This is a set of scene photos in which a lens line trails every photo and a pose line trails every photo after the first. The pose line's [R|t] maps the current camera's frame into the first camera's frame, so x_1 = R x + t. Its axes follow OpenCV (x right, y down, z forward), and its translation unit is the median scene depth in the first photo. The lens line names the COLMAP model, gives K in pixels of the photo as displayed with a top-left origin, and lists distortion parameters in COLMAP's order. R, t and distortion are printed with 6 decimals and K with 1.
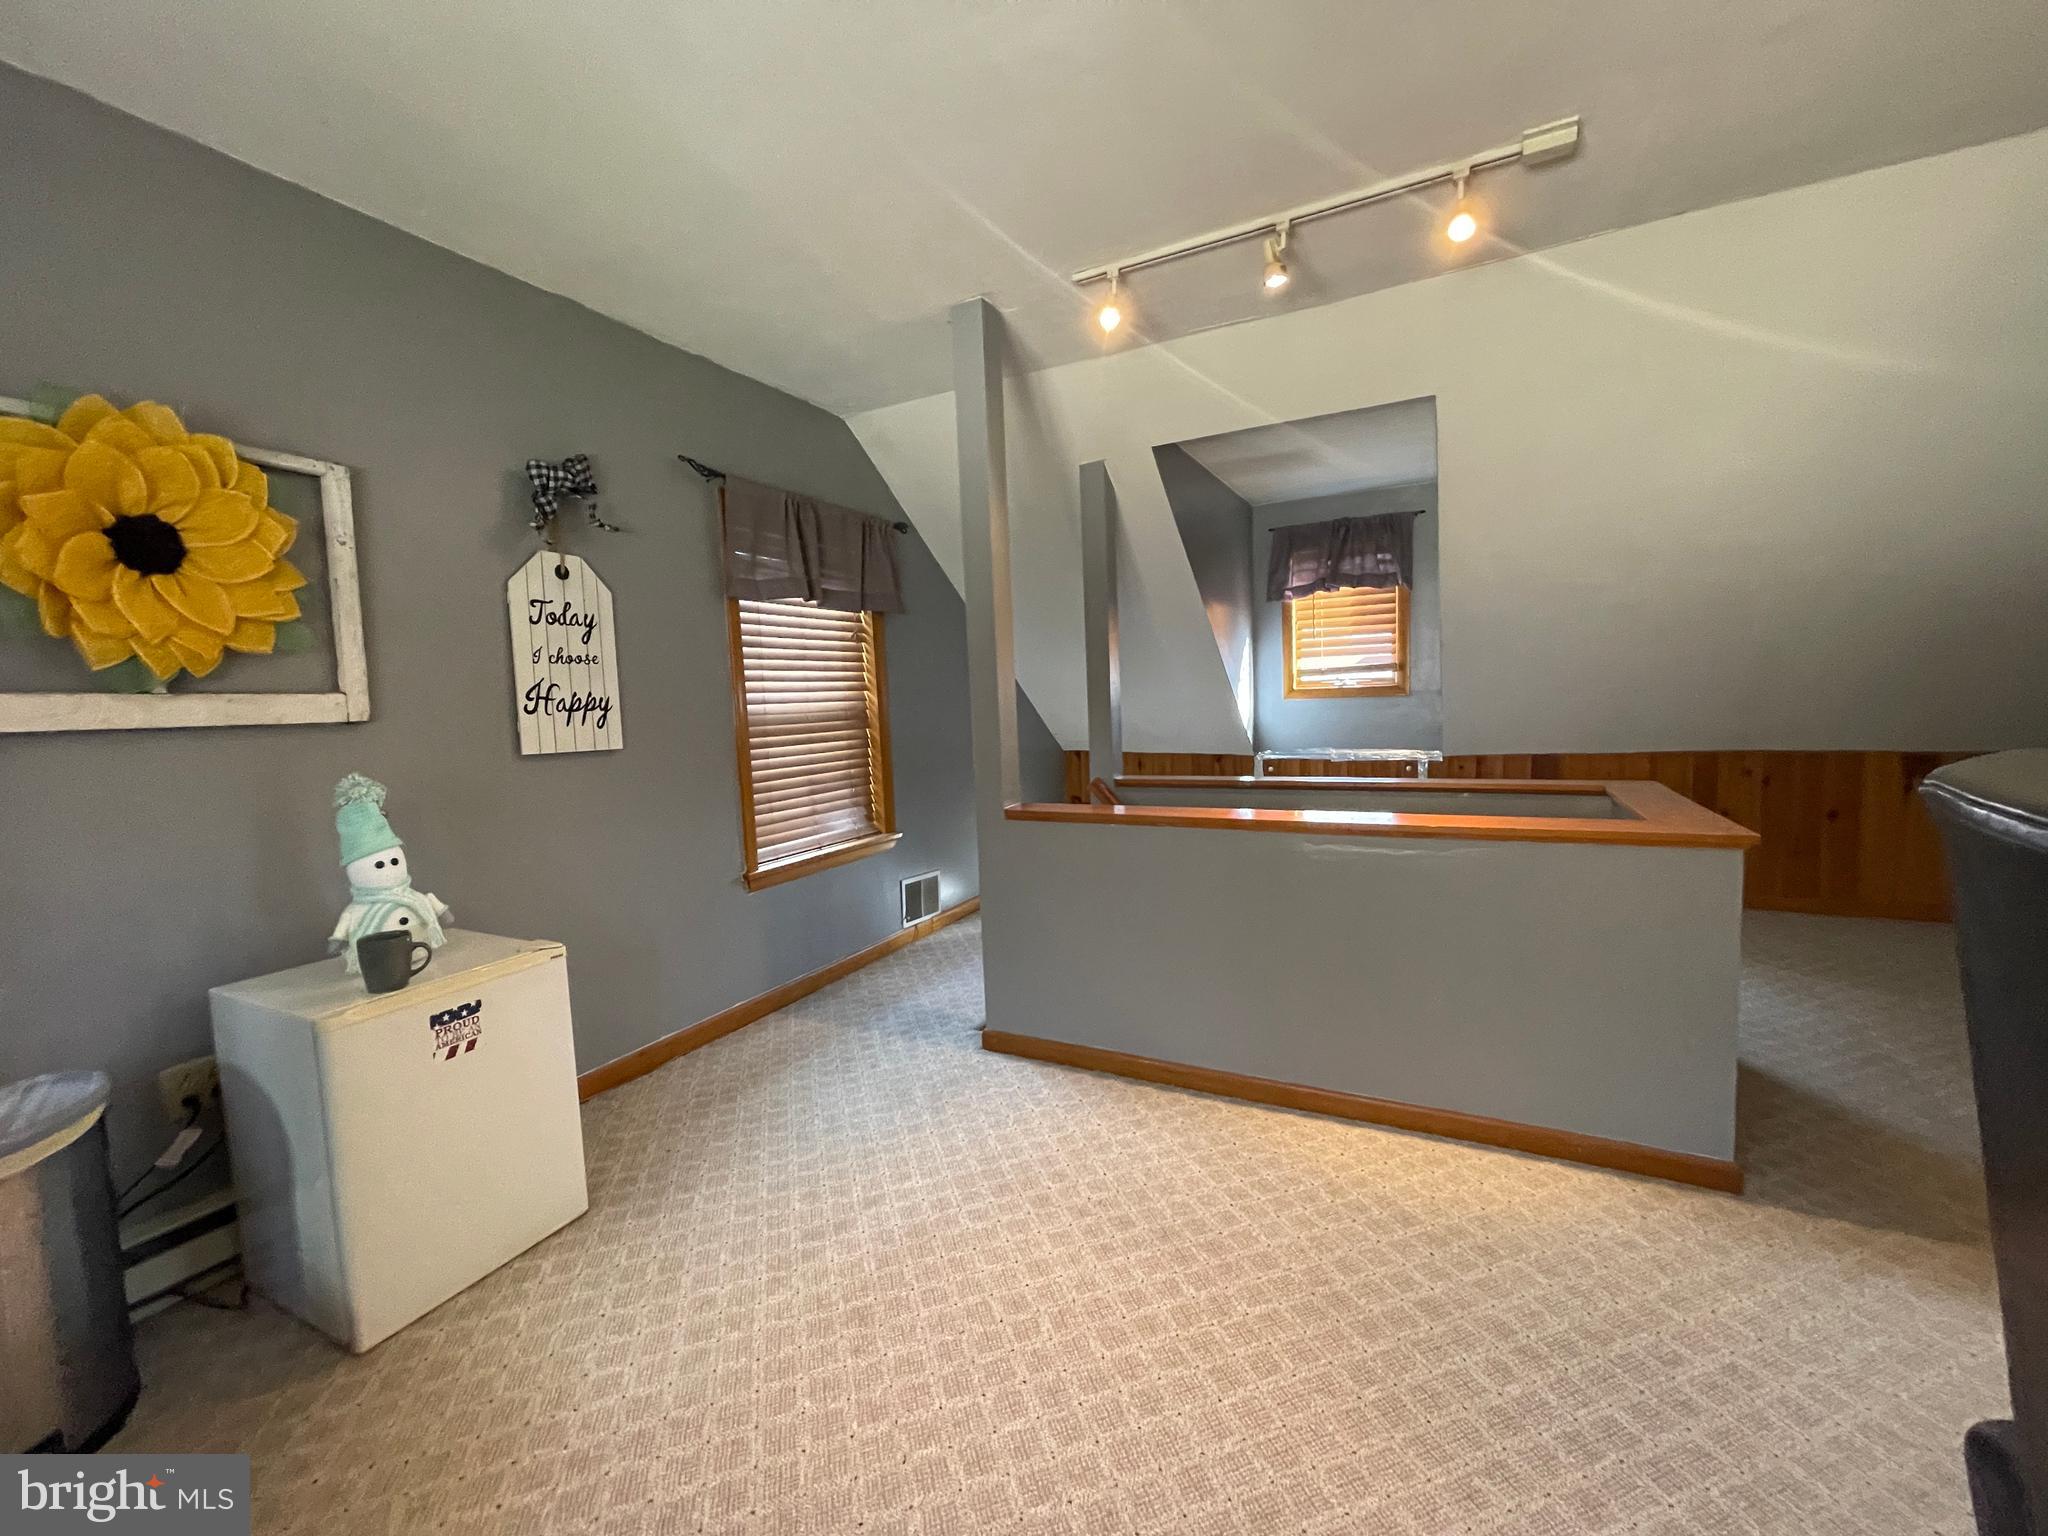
lens RADIAL K [[823.4, 0, 1021.0], [0, 823.4, 764.5], [0, 0, 1]] dist [-0.003095, -0.001004]
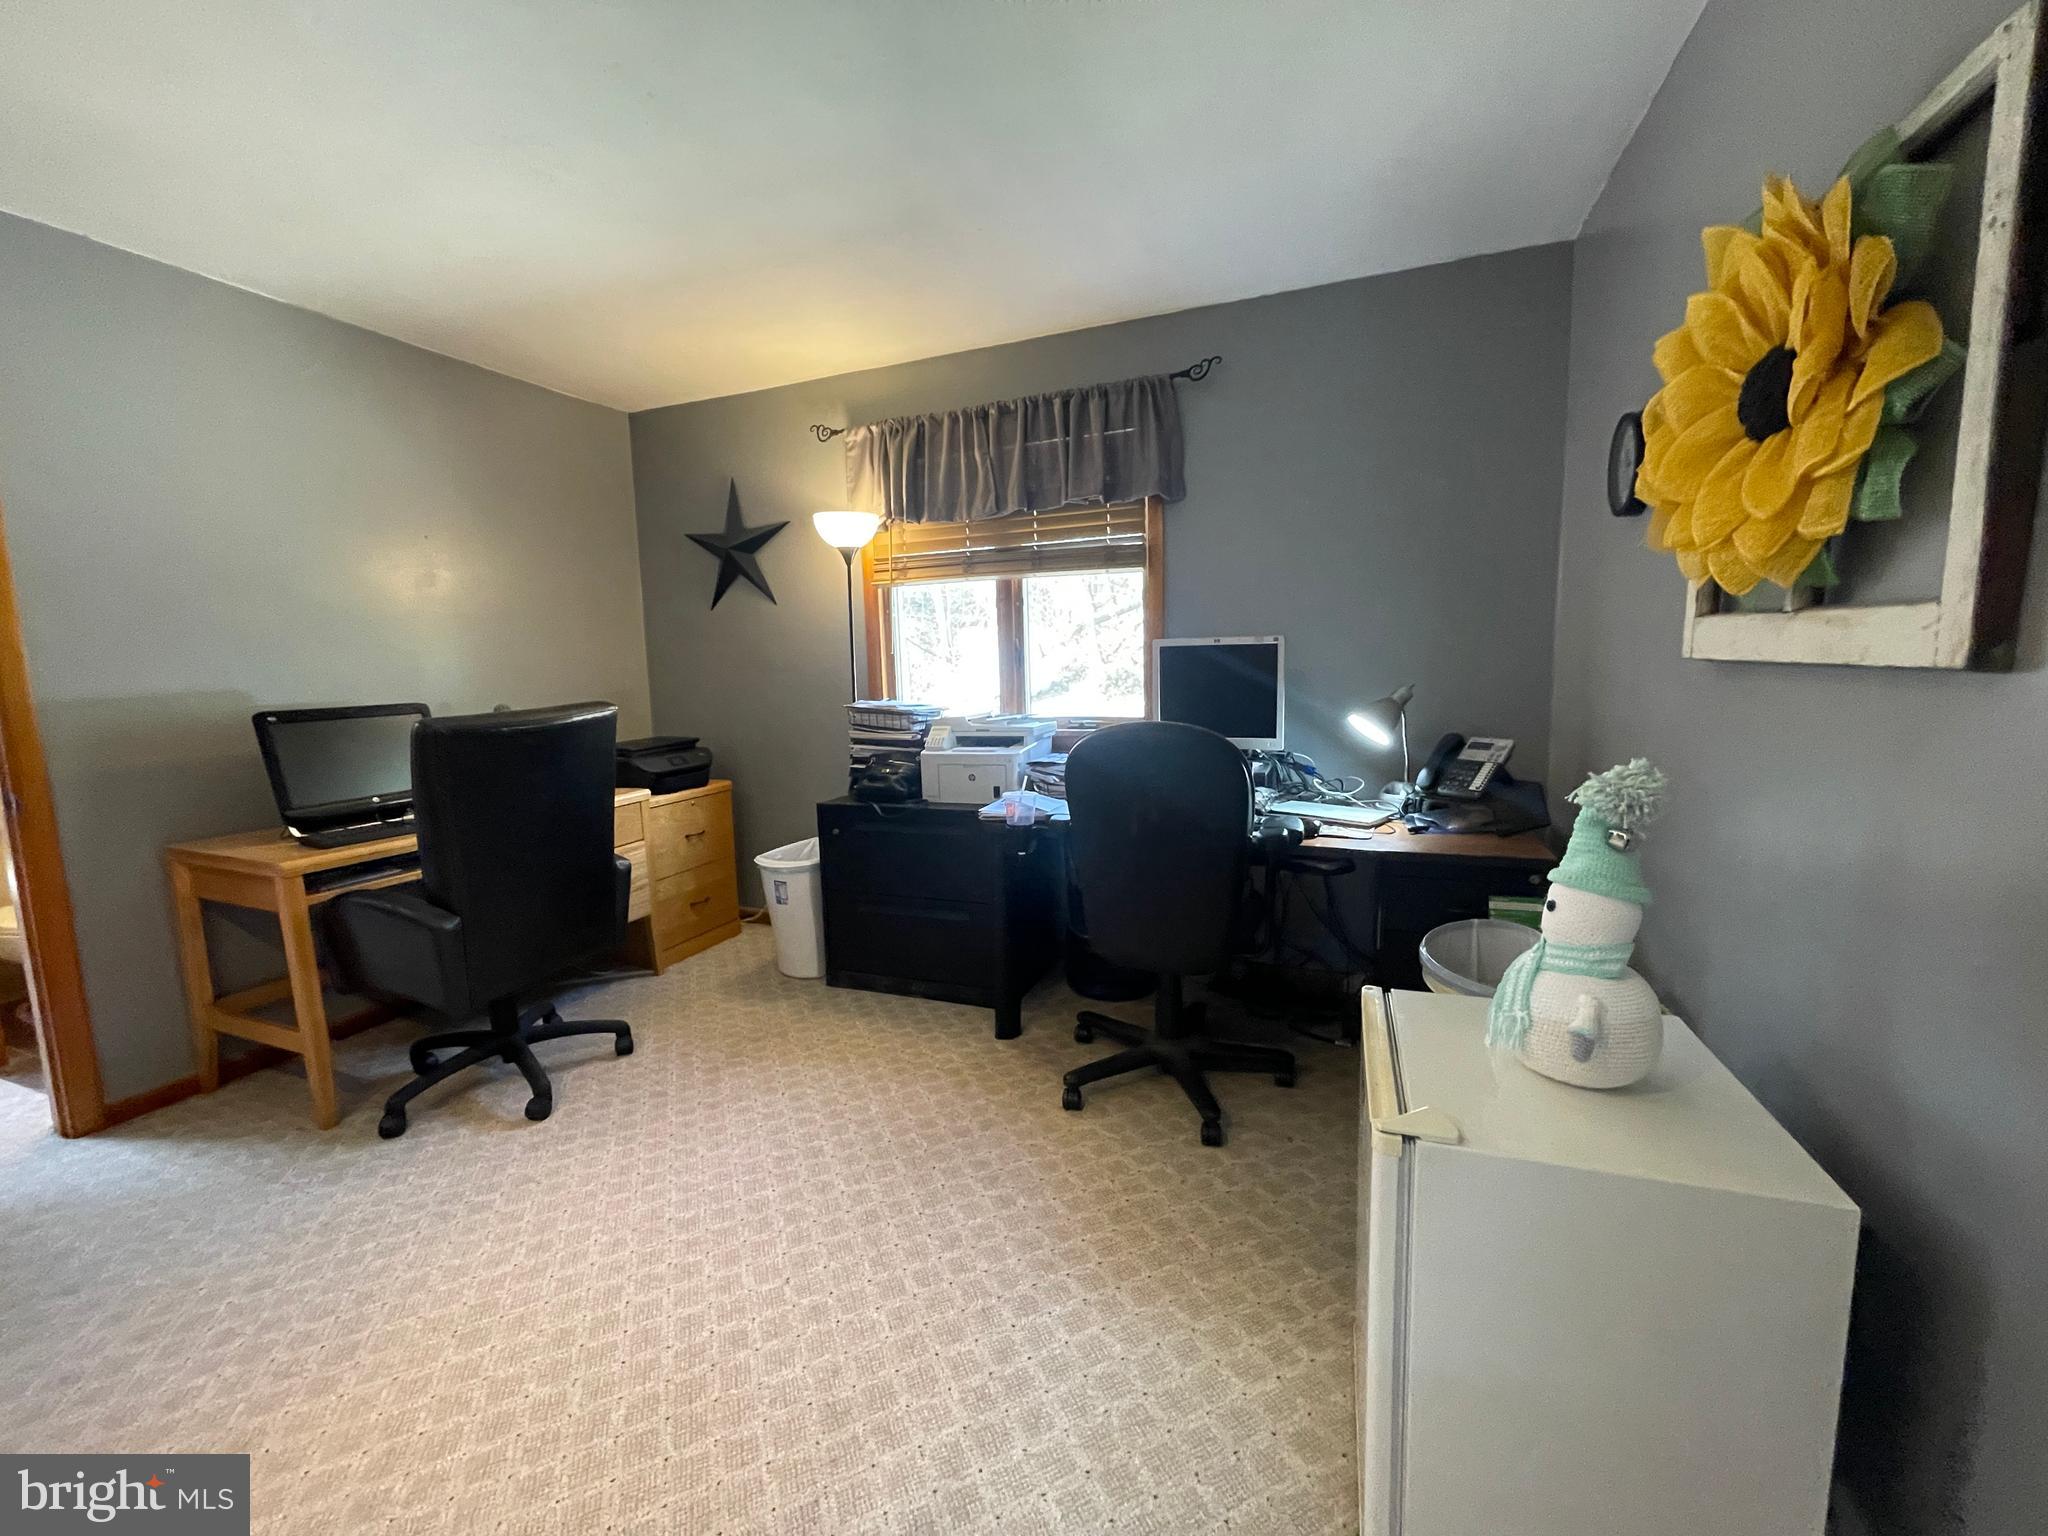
lens RADIAL K [[823.4, 0, 1023.7], [0, 823.4, 764.7], [0, 0, 1]] dist [-0.003095, -0.001004]
pose [[-0.992424, 0.079312, -0.093835, -0.374157], [0.058896, 0.977365, 0.203199, -0.150779], [0.107827, 0.196133, -0.974631, 1.770819]]
